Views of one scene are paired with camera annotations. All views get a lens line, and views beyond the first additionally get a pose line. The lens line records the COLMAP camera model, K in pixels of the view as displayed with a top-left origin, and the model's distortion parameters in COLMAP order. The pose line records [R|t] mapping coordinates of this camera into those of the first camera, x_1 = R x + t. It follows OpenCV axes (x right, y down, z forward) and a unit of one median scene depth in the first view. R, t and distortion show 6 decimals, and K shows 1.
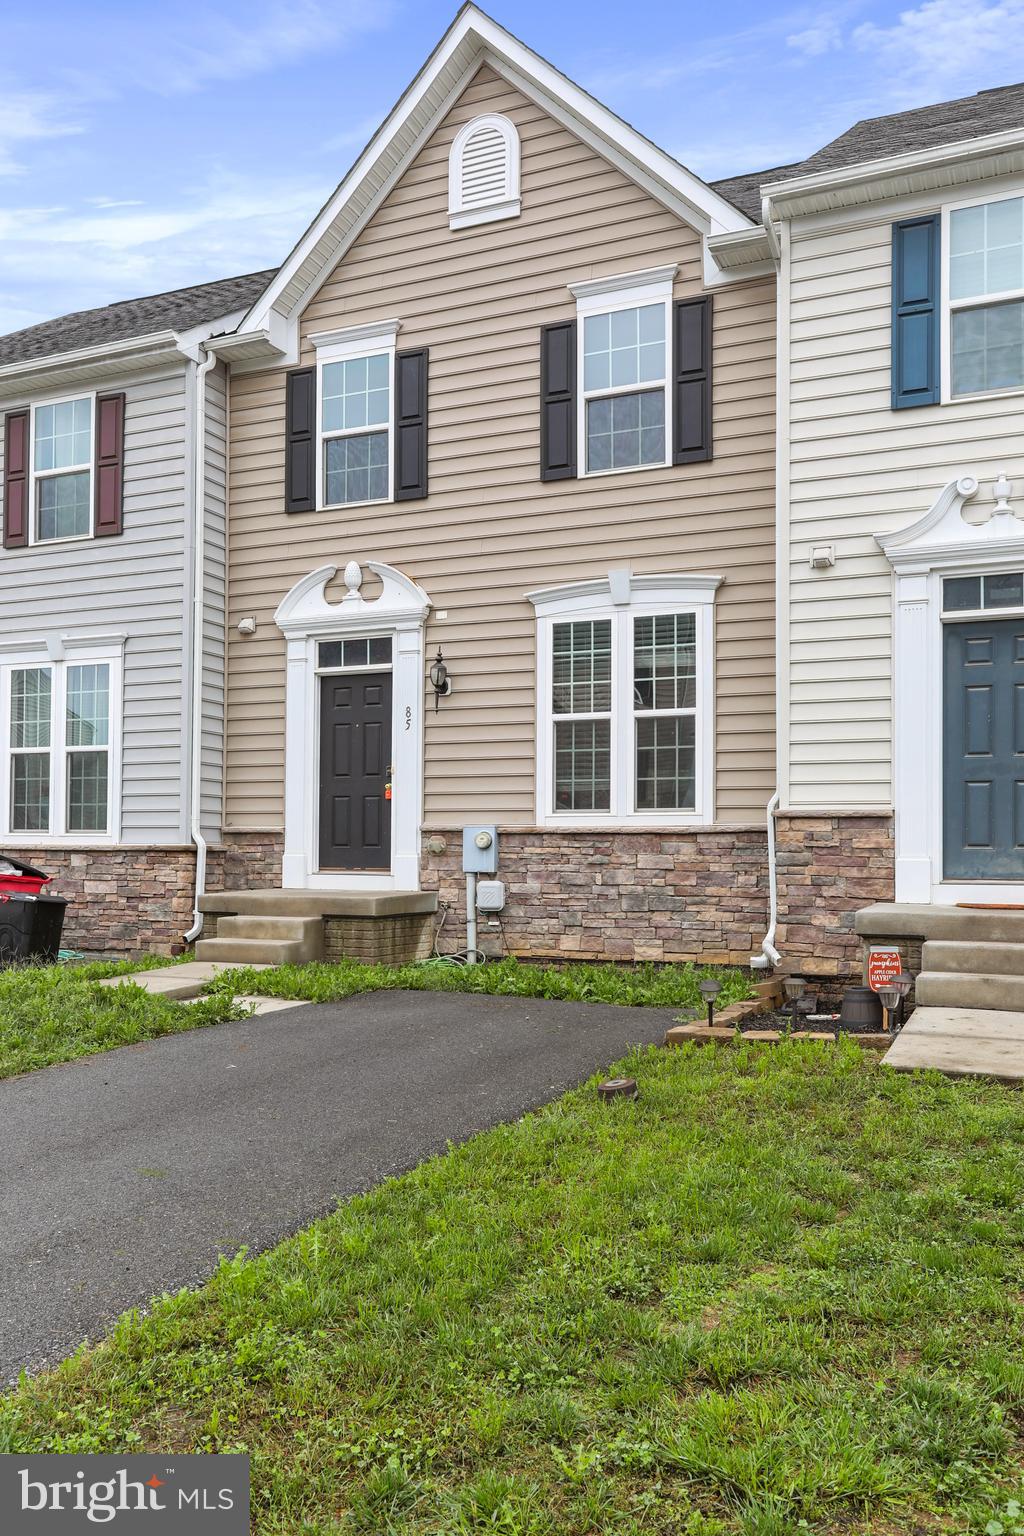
lens RADIAL K [[1215.2, 0, 507.2], [0, 1215.2, 836.4], [0, 0, 1]] dist [0.012430, -0.001092]
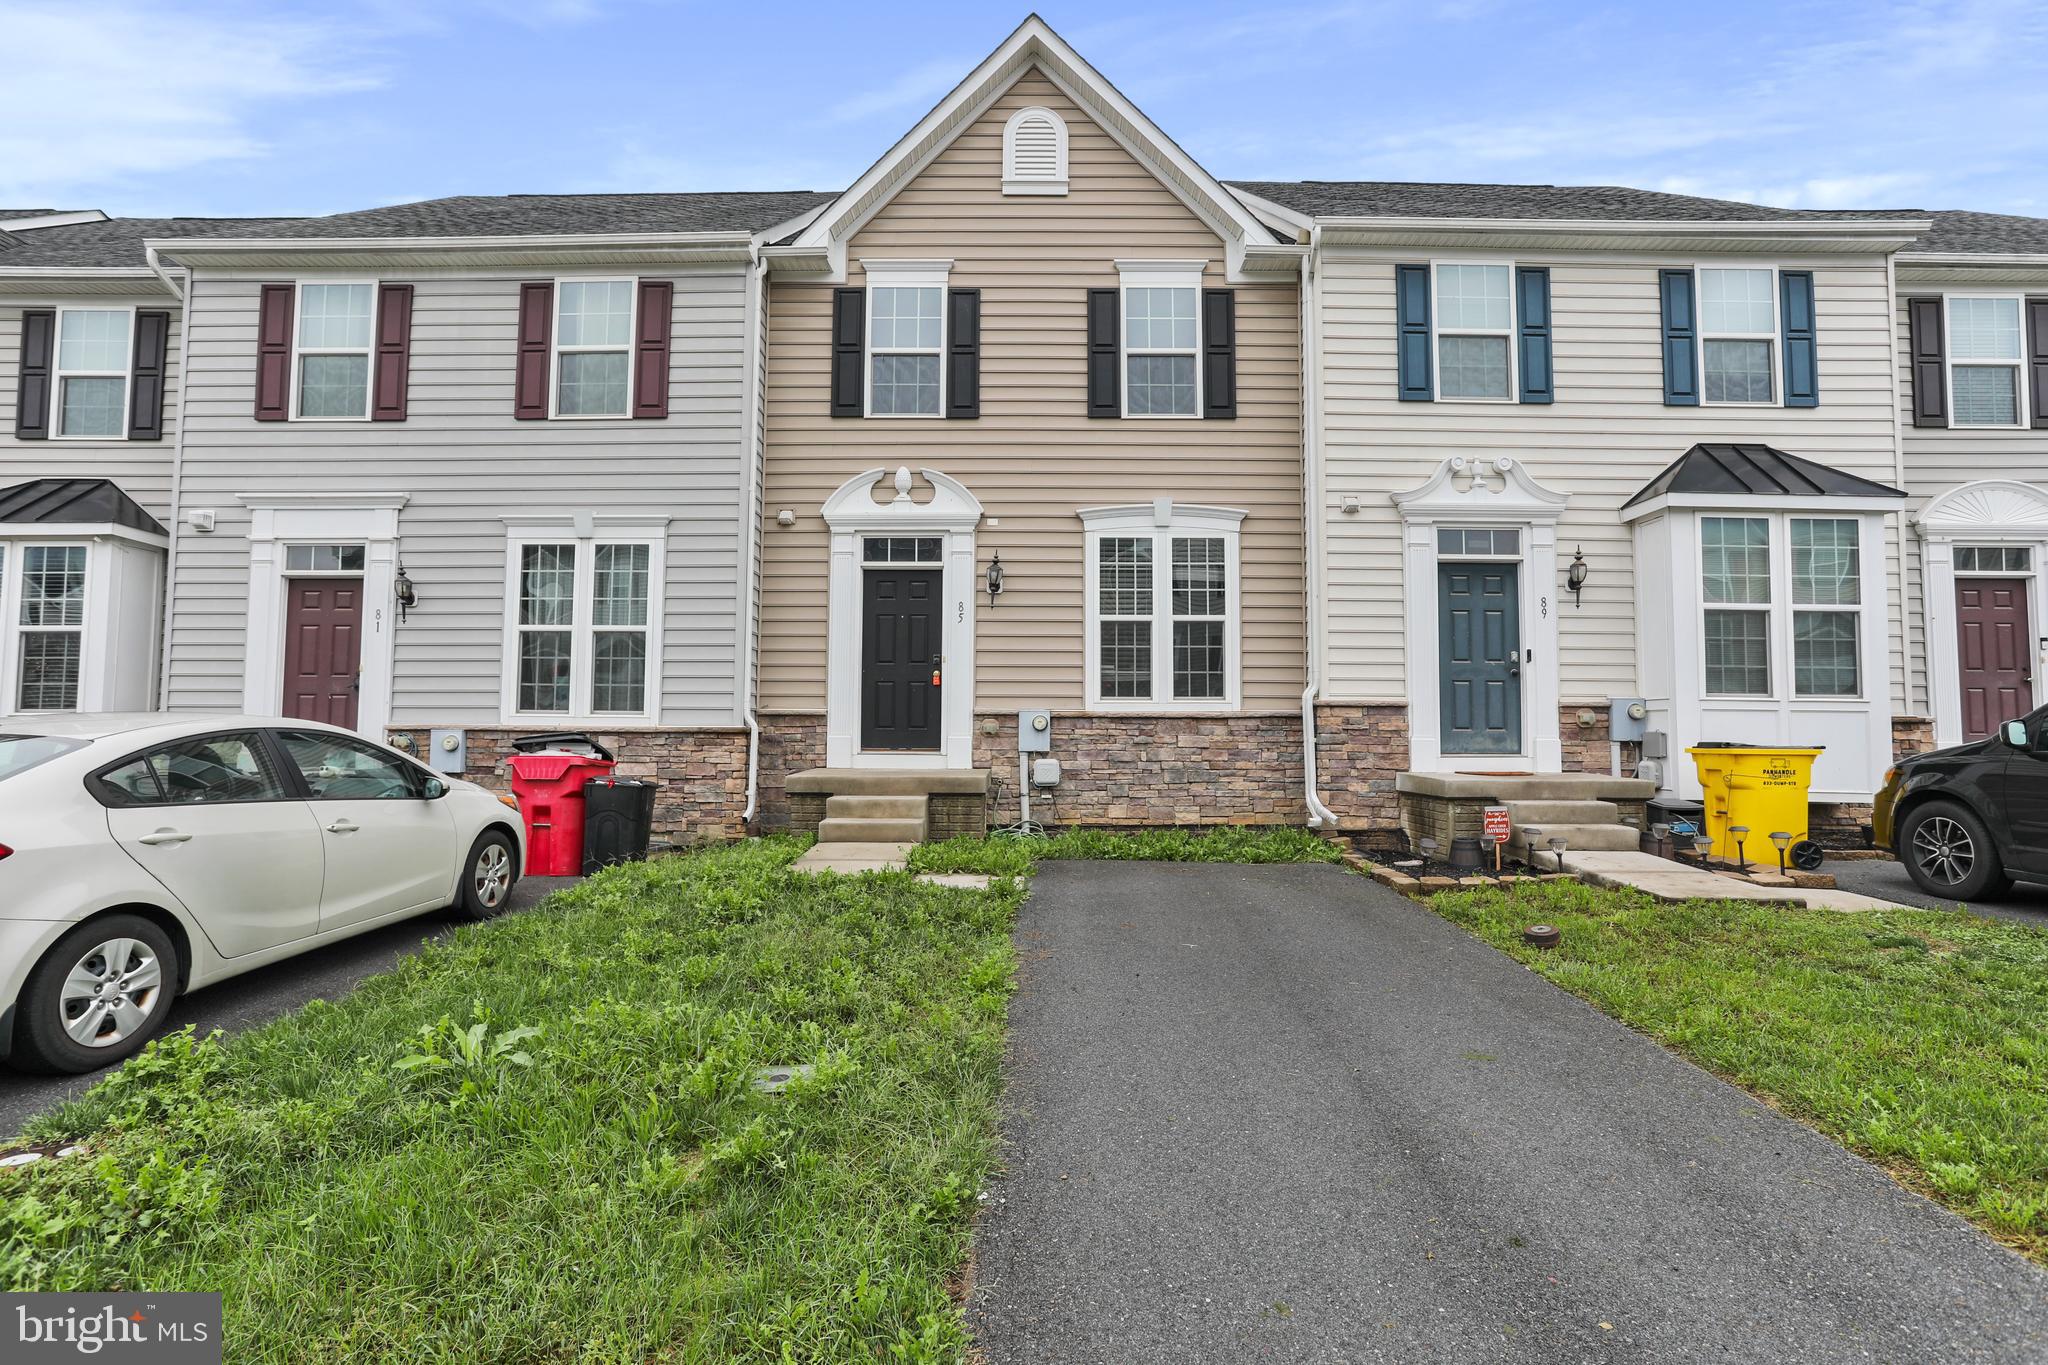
lens RADIAL K [[986.6, 0, 1024.0], [0, 986.6, 682.5], [0, 0, 1]] dist [-0.059119, 0.034451]
pose [[0.918951, 0.017773, 0.393970, -0.395746], [-0.004896, 0.999421, -0.033668, -0.003597], [-0.394341, 0.029011, 0.918506, 0.161576]]
